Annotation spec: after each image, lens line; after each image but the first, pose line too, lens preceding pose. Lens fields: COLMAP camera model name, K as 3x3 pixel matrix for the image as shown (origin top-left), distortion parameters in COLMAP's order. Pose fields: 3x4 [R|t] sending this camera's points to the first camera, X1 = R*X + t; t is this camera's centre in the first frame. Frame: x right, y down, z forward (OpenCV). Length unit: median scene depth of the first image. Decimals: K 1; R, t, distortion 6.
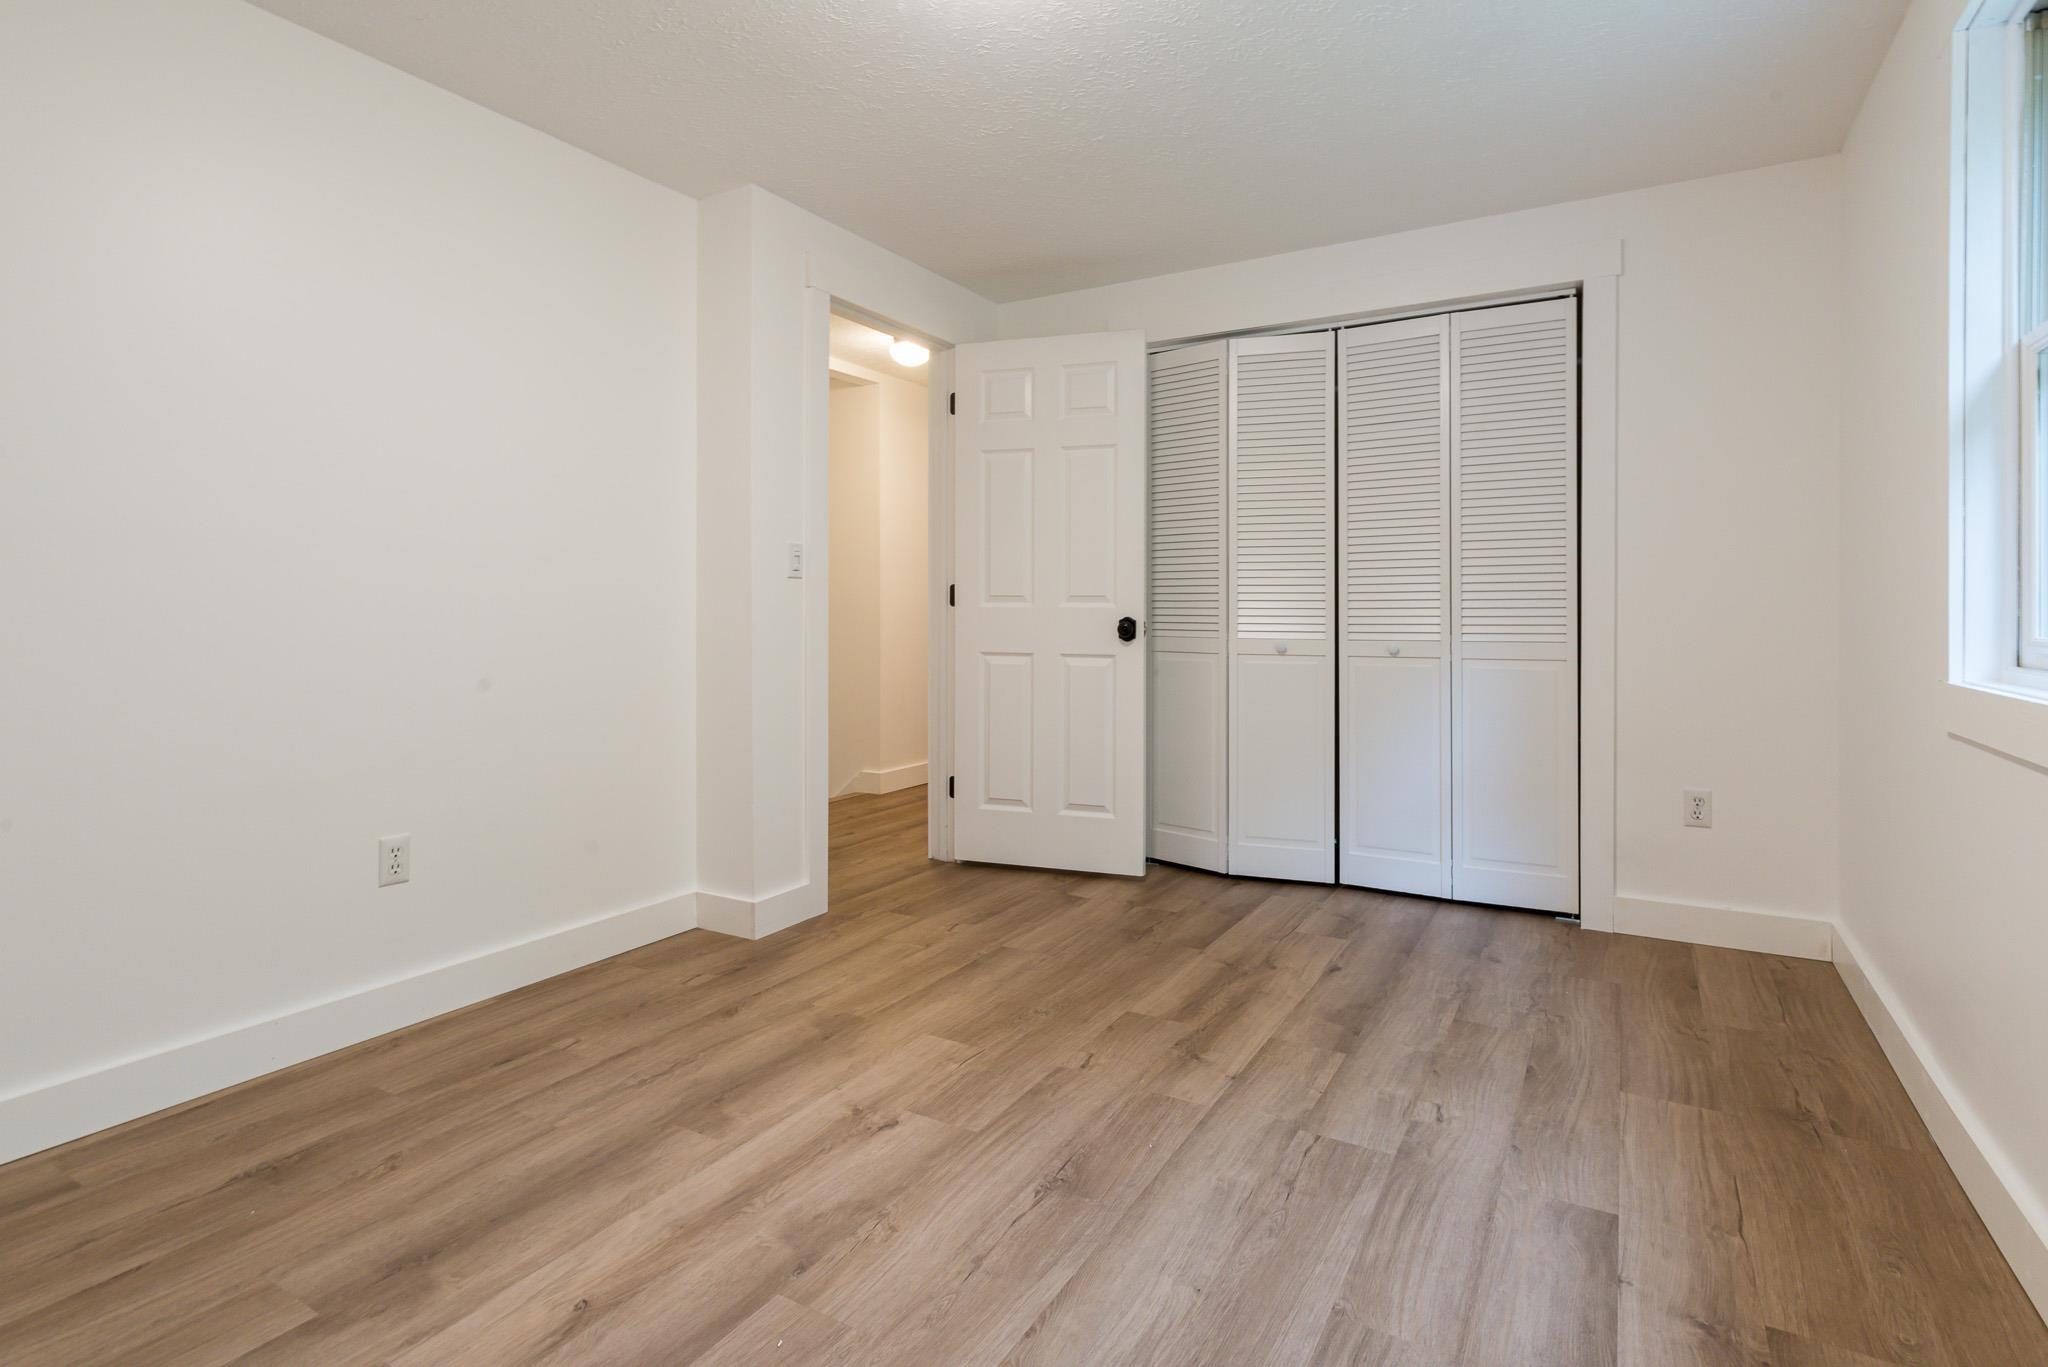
lens RADIAL K [[1019.7, 0, 1026.8], [0, 1019.7, 610.7], [0, 0, 1]] dist [-0.000298, -0.000195]
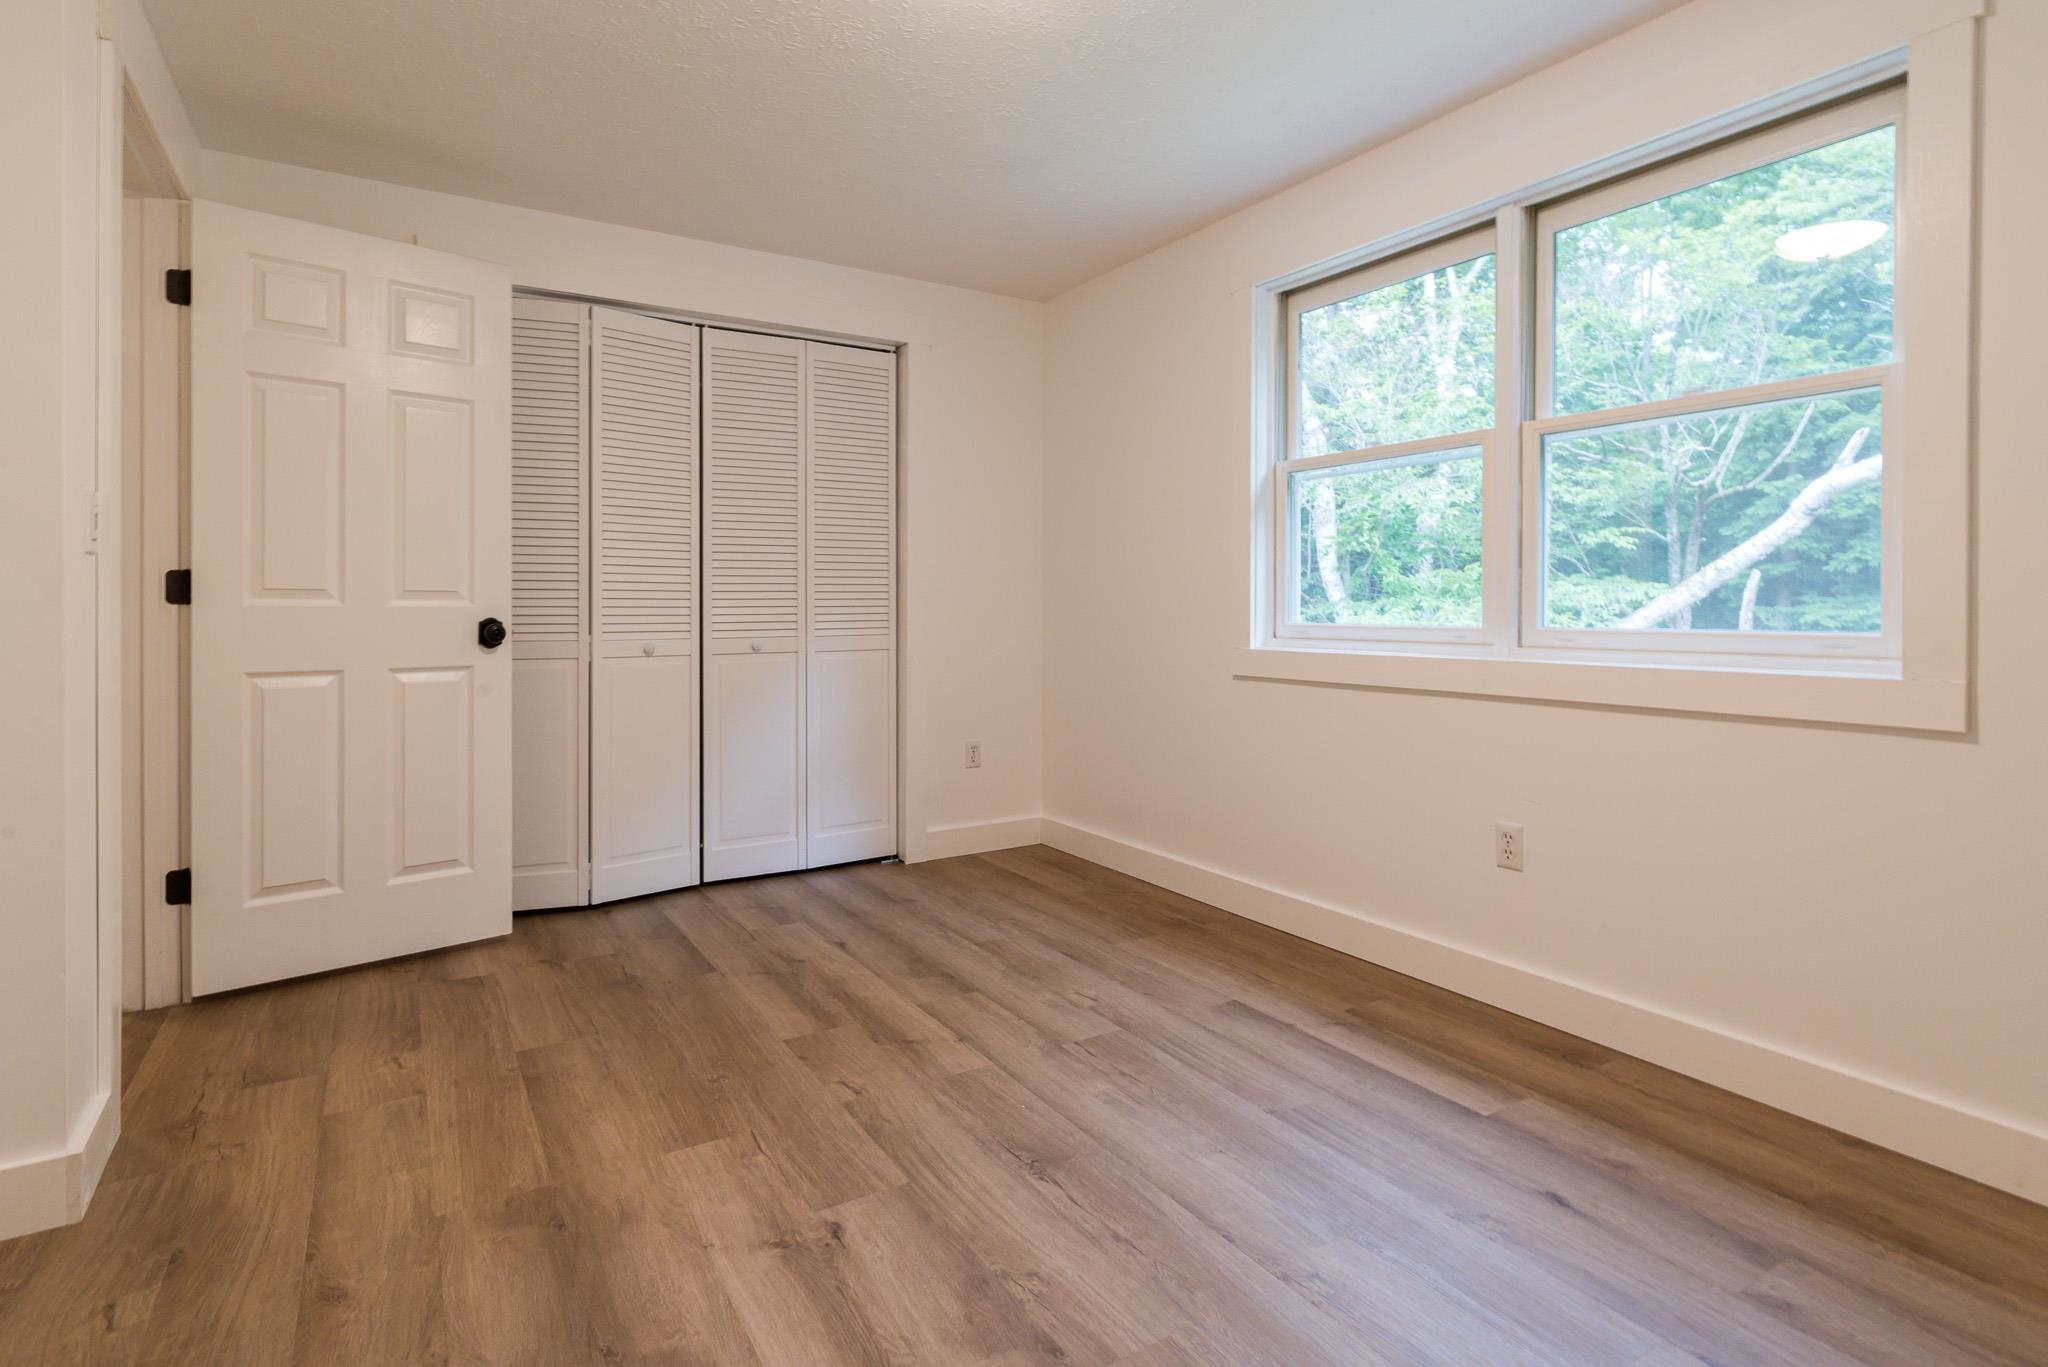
lens RADIAL K [[1019.7, 0, 1026.8], [0, 1019.7, 610.7], [0, 0, 1]] dist [-0.000298, -0.000195]
pose [[0.467005, -0.004511, 0.884243, -0.643465], [0.001873, 0.999990, 0.004112, -0.003095], [-0.884253, -0.000264, 0.467008, 0.383219]]
